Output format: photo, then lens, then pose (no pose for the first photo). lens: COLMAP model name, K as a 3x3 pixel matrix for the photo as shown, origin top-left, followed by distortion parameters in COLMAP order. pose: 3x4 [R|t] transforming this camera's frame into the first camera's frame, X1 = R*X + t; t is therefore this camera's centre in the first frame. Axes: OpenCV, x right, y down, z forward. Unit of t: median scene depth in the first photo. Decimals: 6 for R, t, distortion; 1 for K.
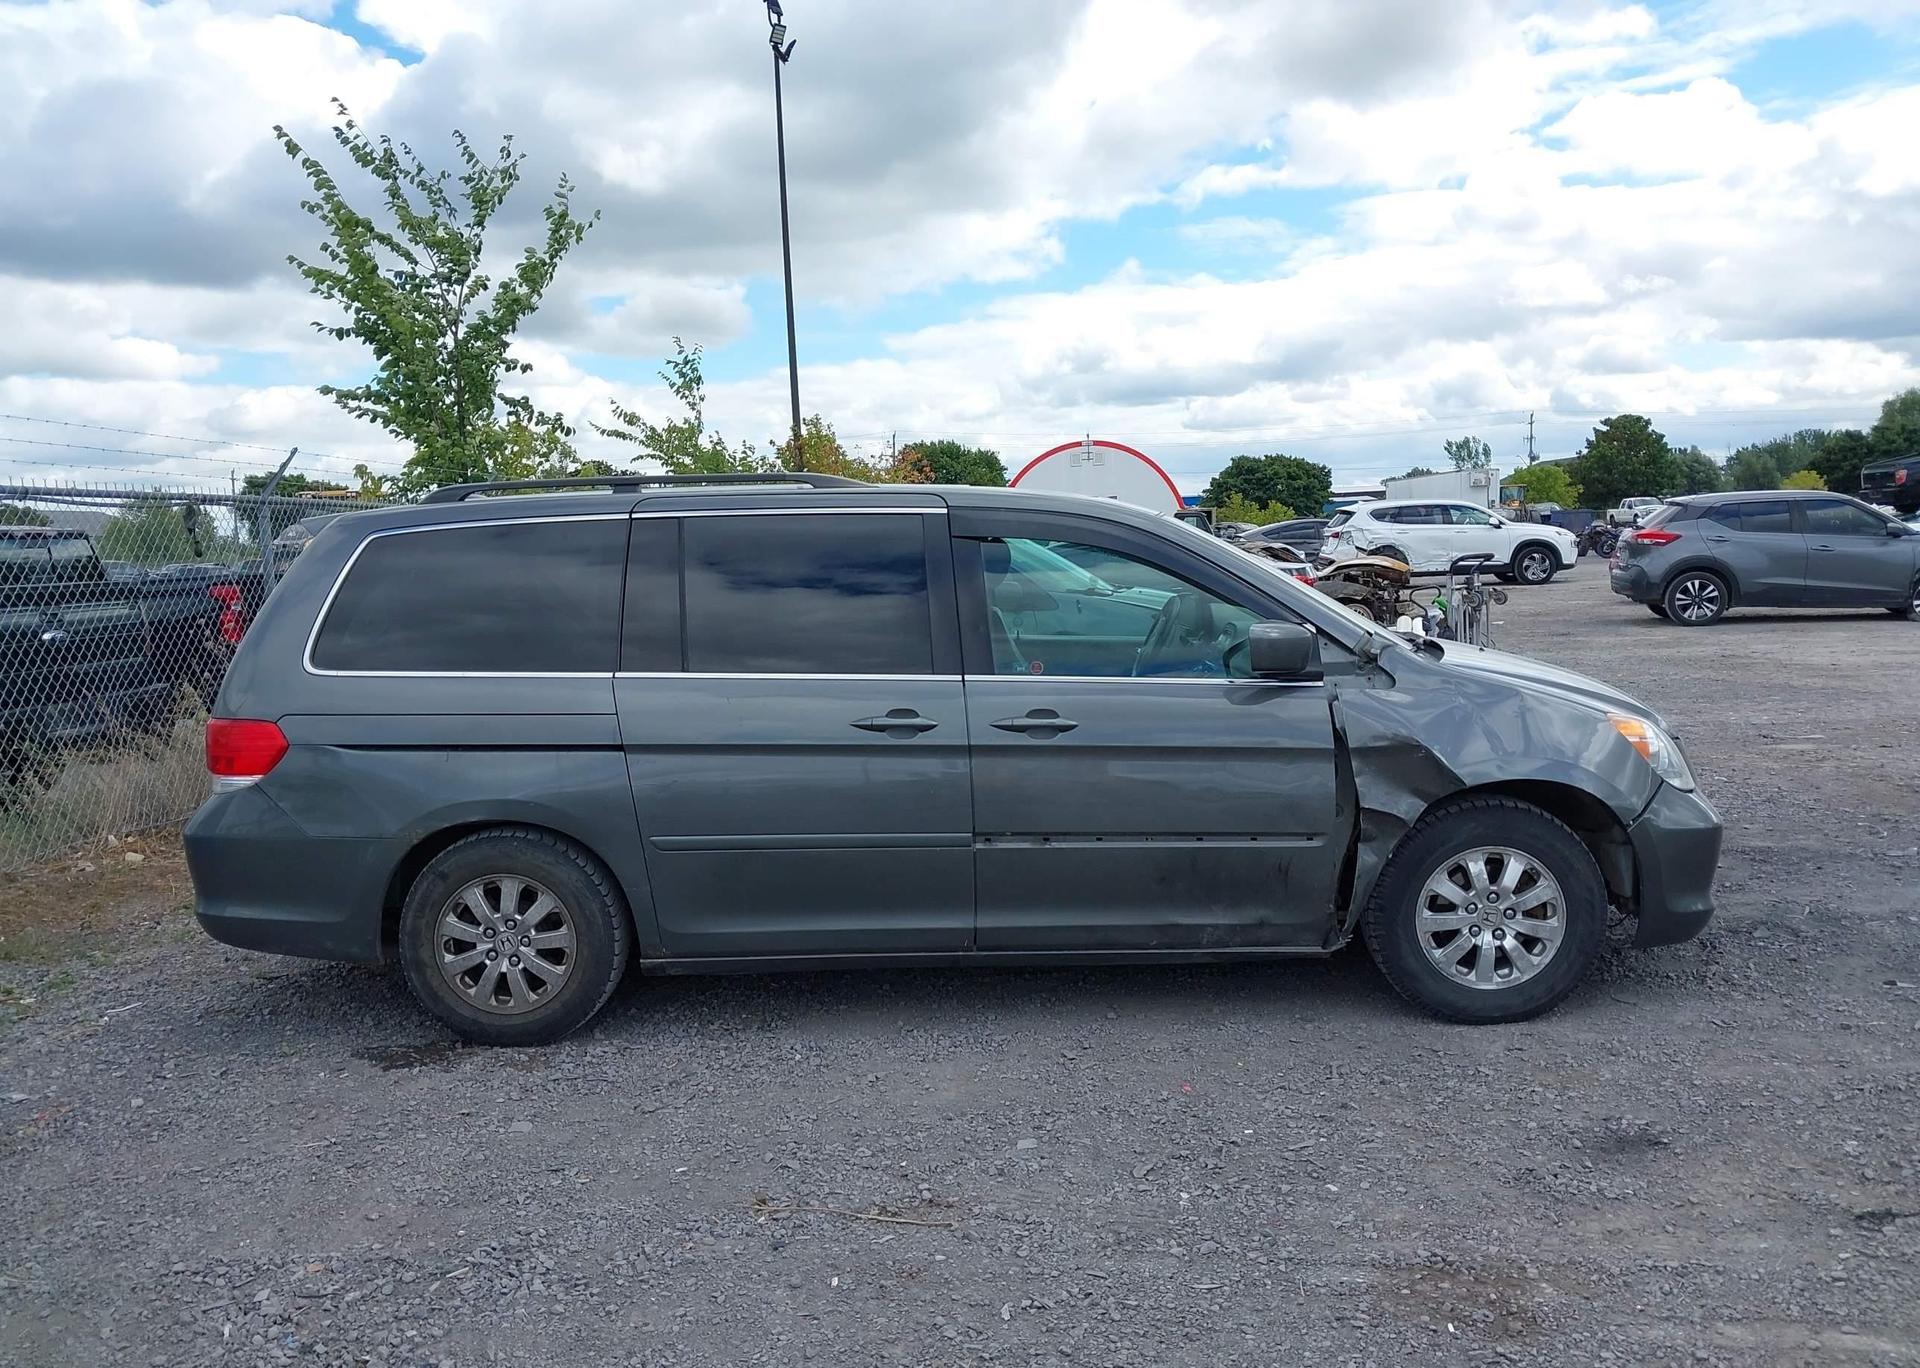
lens RADIAL K [[1523.4, 0, 947.0], [0, 1523.4, 671.2], [0, 0, 1]] dist [0.007957, -0.012325]
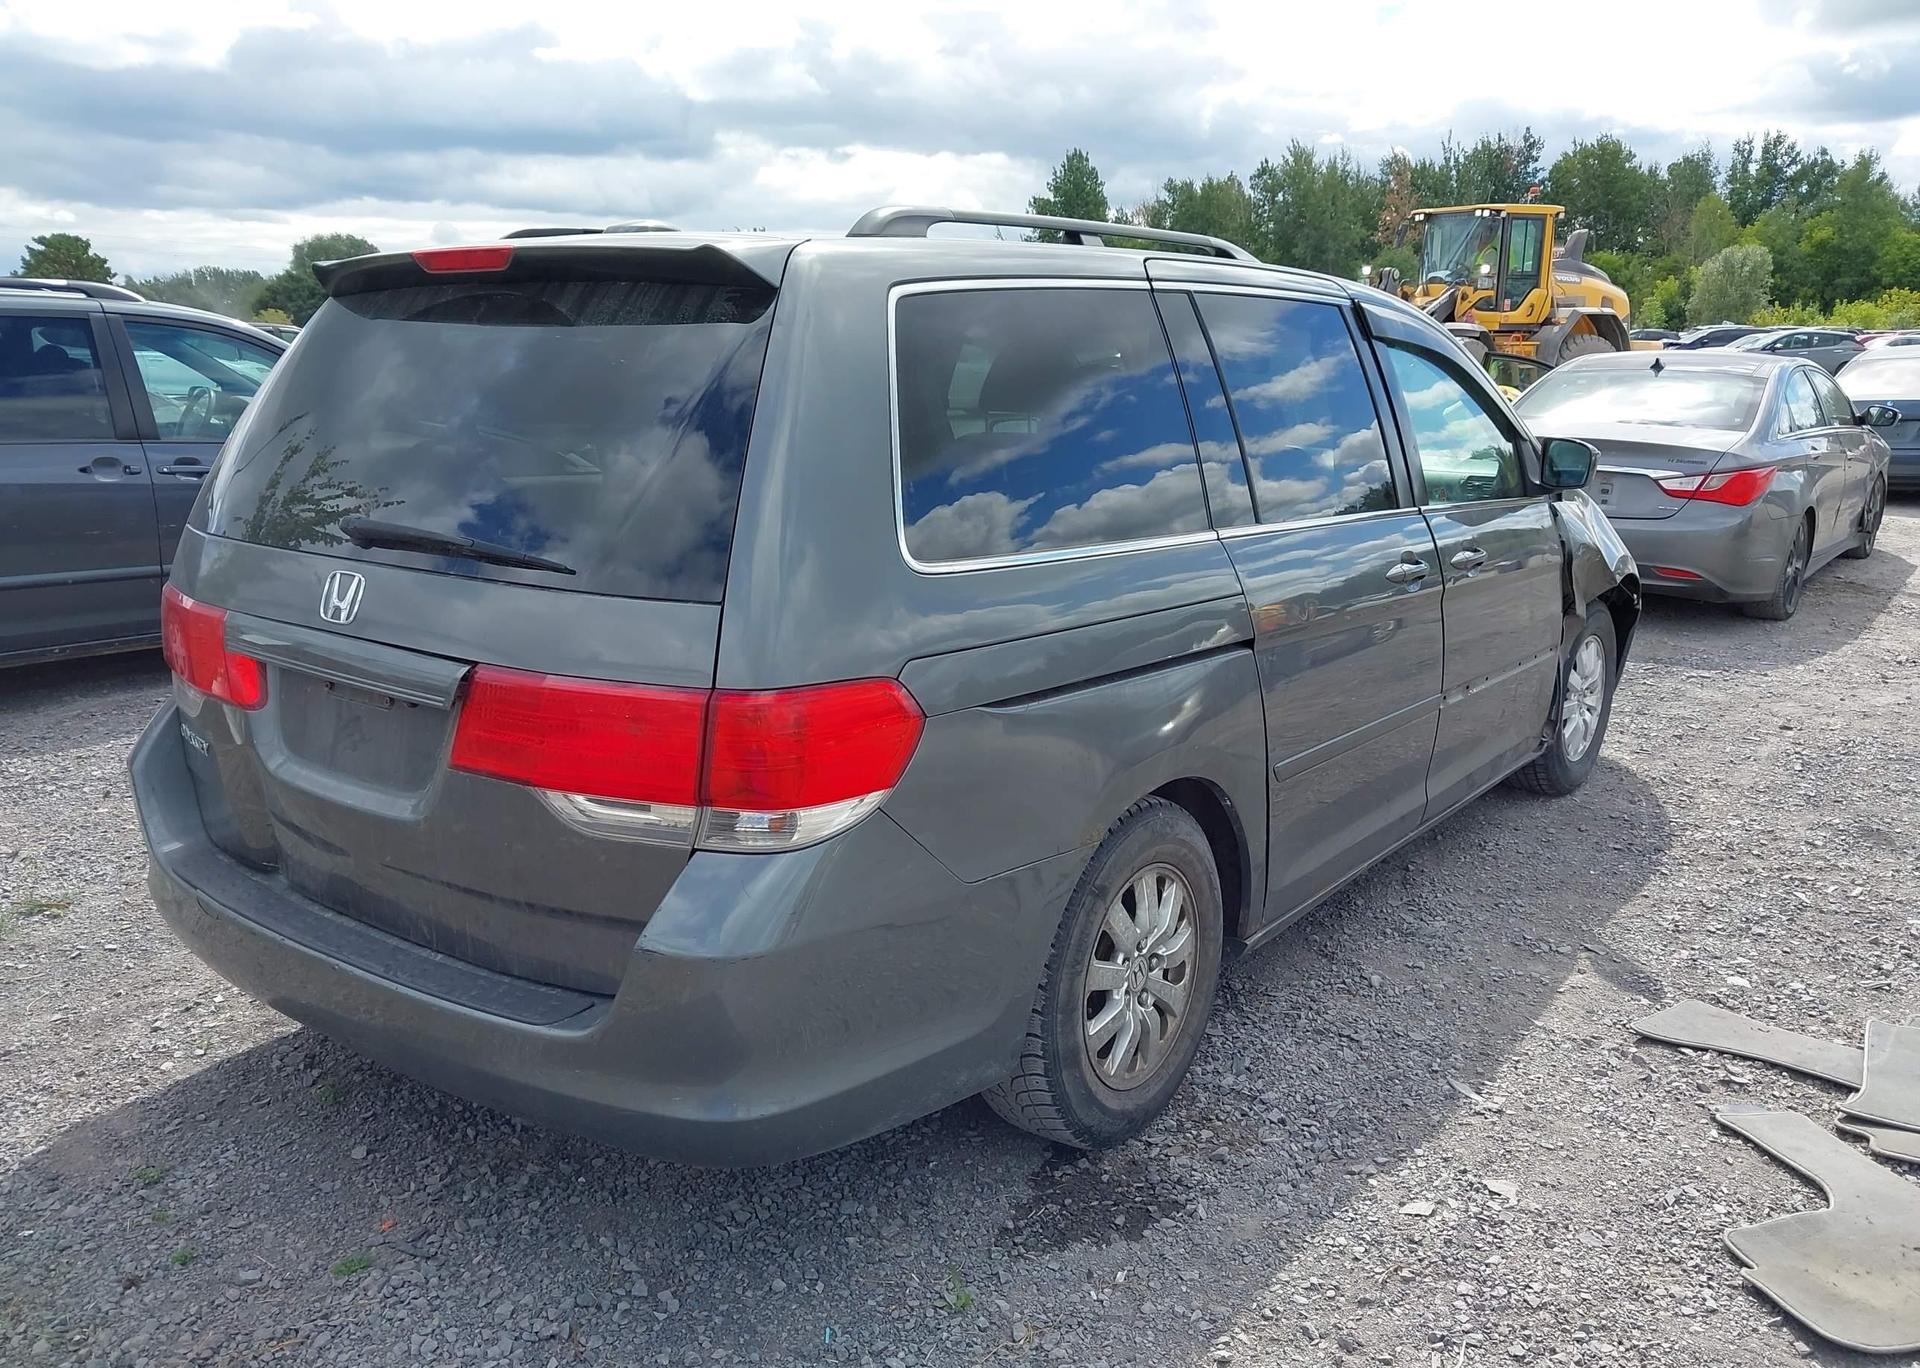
lens RADIAL K [[1523.4, 0, 970.6], [0, 1523.4, 693.6], [0, 0, 1]] dist [0.007957, -0.012325]
pose [[0.559871, -0.144559, 0.815872, -0.818411], [0.047111, 0.988624, 0.142839, -0.026882], [-0.827239, -0.041535, 0.560312, 0.714214]]
